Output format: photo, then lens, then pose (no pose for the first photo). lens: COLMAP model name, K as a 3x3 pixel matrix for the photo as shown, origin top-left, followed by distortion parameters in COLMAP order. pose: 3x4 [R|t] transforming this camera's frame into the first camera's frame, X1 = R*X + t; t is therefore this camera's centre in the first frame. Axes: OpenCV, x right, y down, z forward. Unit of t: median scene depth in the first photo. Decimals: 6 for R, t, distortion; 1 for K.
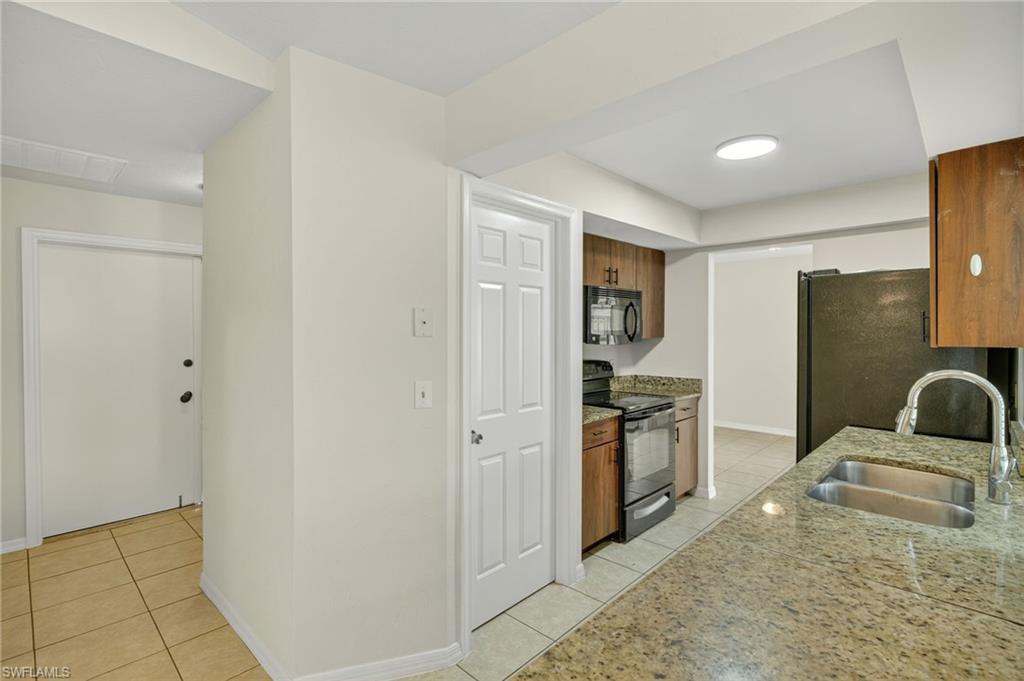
lens RADIAL K [[482.1, 0, 514.7], [0, 482.1, 333.7], [0, 0, 1]] dist [0.003302, 0.000202]
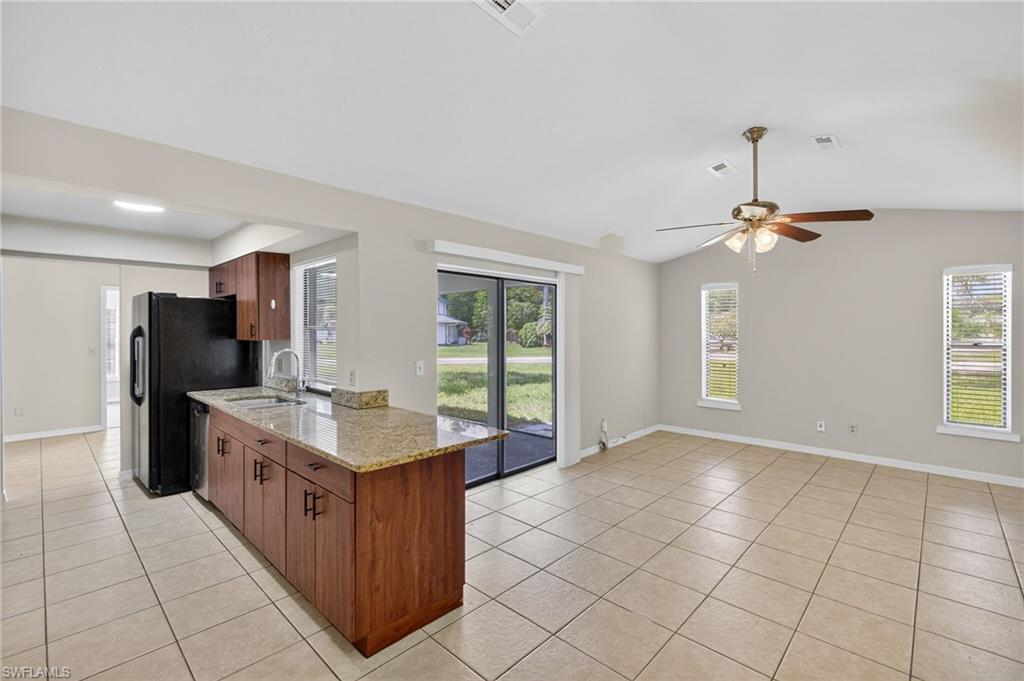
lens RADIAL K [[445.9, 0, 514.6], [0, 445.9, 332.9], [0, 0, 1]] dist [0.000076, -0.000396]
pose [[-0.005360, -0.003766, 0.999979, -0.804644], [0.010985, 0.999932, 0.003825, -0.000613], [-0.999925, 0.011005, -0.005319, -0.090002]]
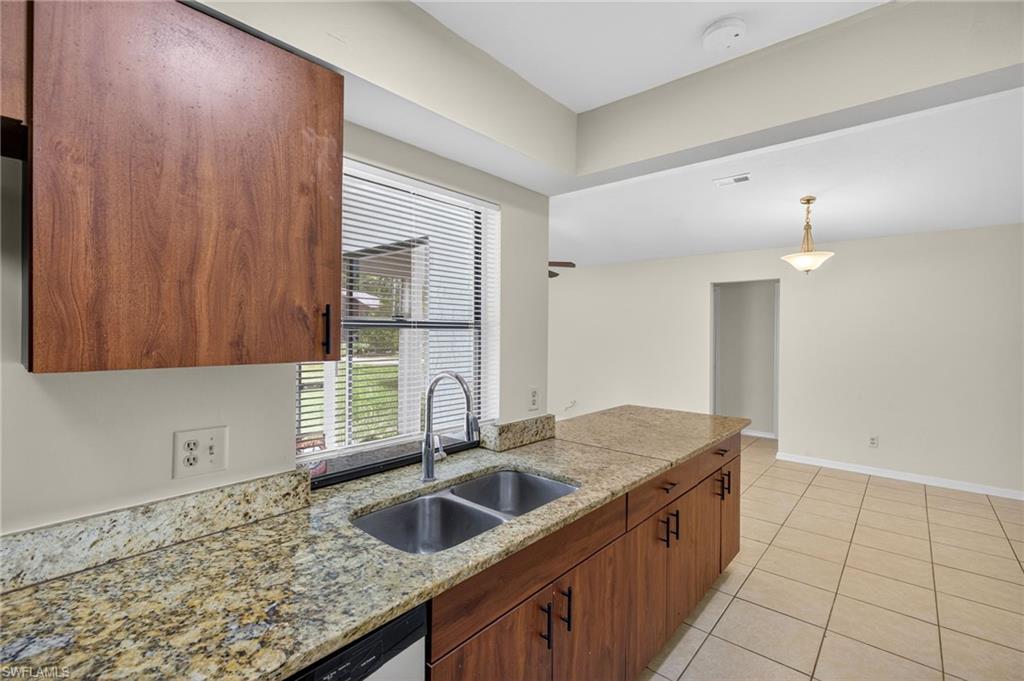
lens RADIAL K [[445.9, 0, 514.6], [0, 445.9, 332.9], [0, 0, 1]] dist [0.000076, -0.000396]
pose [[-0.999531, -0.005723, -0.030077, 0.462736], [-0.006040, 0.999927, 0.010488, -0.012321], [0.030015, 0.010665, -0.999493, 1.177349]]
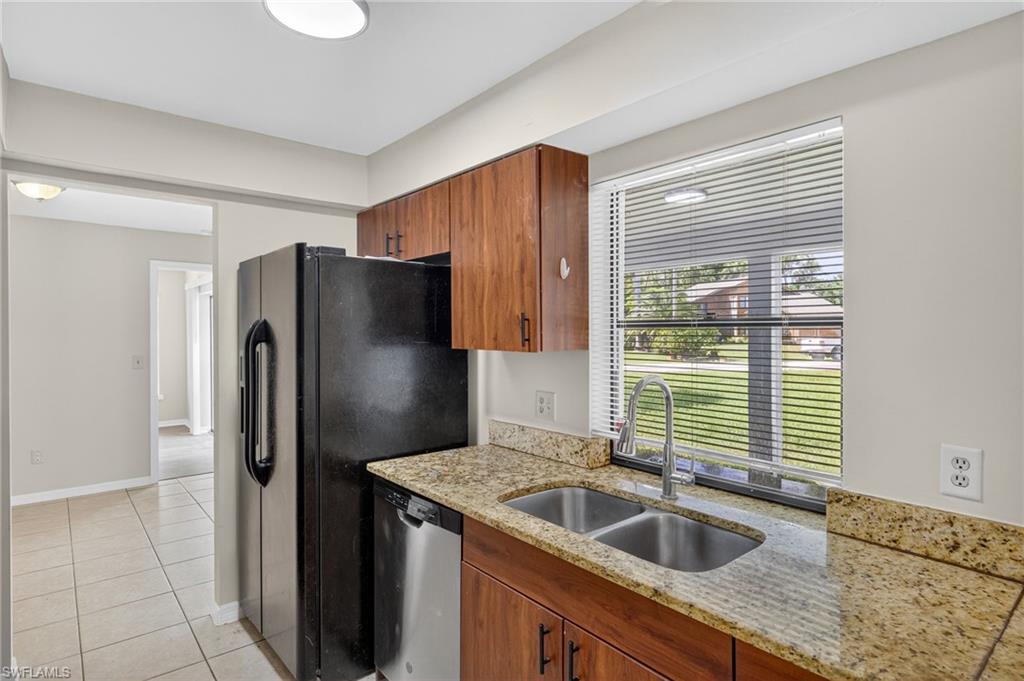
lens RADIAL K [[546.9, 0, 517.3], [0, 546.9, 333.5], [0, 0, 1]] dist [0.004665, 0.000781]
pose [[0.107984, -0.006238, 0.994133, -0.120264], [0.010722, 0.999929, 0.005109, -0.009307], [-0.994095, 0.010107, 0.108043, 0.676323]]
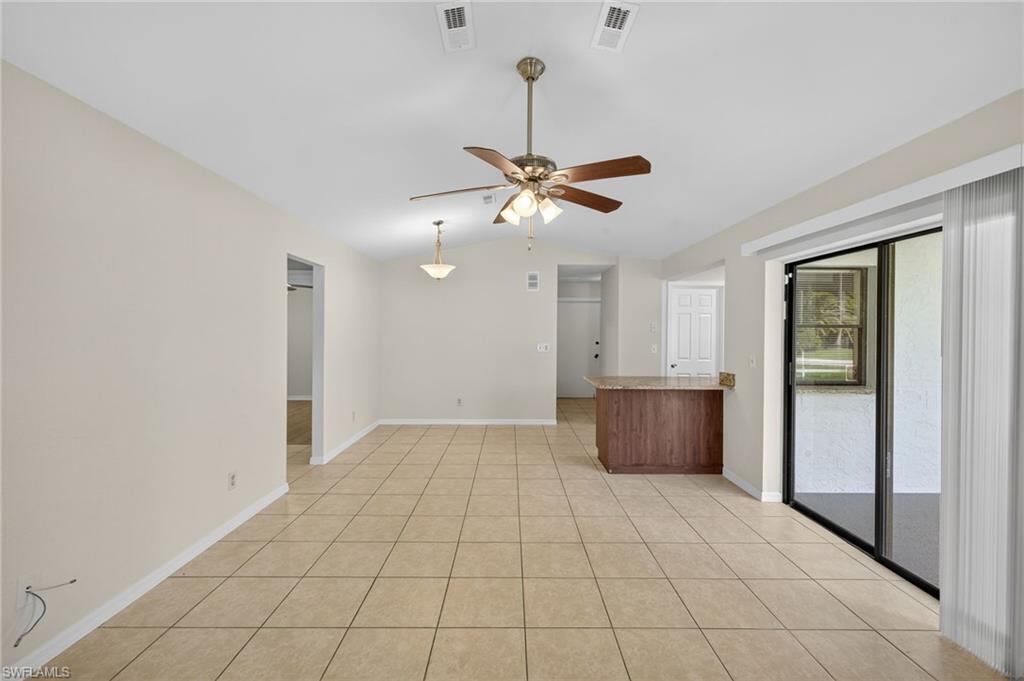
lens RADIAL K [[432.2, 0, 510.4], [0, 432.2, 335.6], [0, 0, 1]] dist [0.018496, -0.000346]
pose [[0.692566, 0.008585, -0.721303, 0.973525], [-0.010336, 0.999945, 0.001977, 0.024726], [0.721280, 0.006086, 0.692616, -1.364435]]
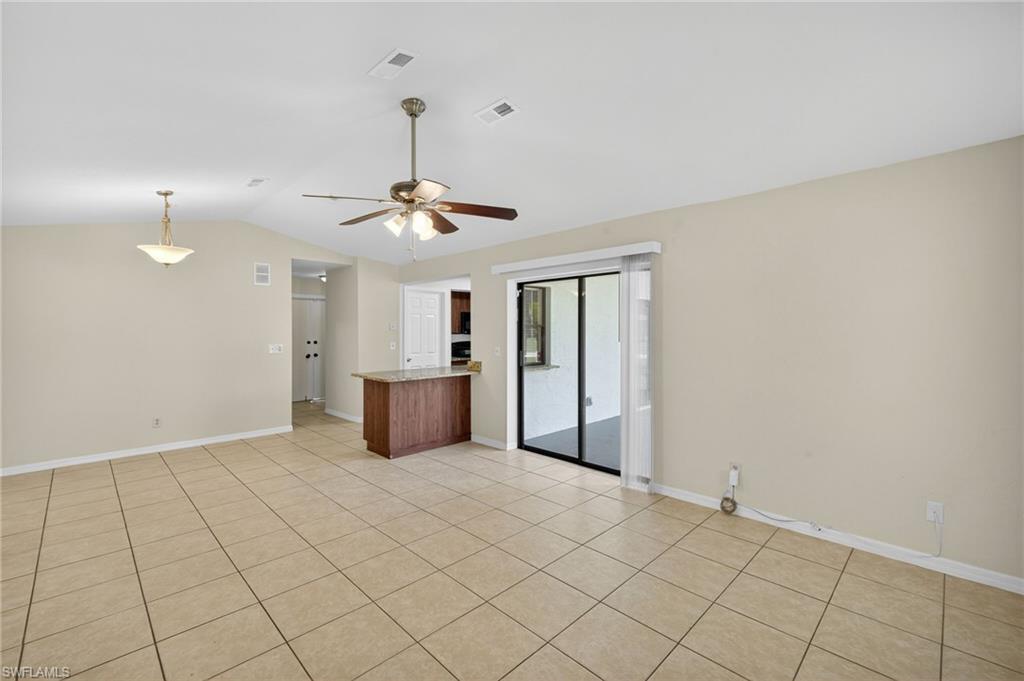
lens RADIAL K [[437.3, 0, 520.2], [0, 437.3, 337.0], [0, 0, 1]] dist [0.002868, 0.000018]
pose [[0.999885, -0.003374, -0.014760, 0.630450], [0.003473, 0.999972, 0.006687, 0.026208], [0.014737, -0.006737, 0.999869, -1.762161]]
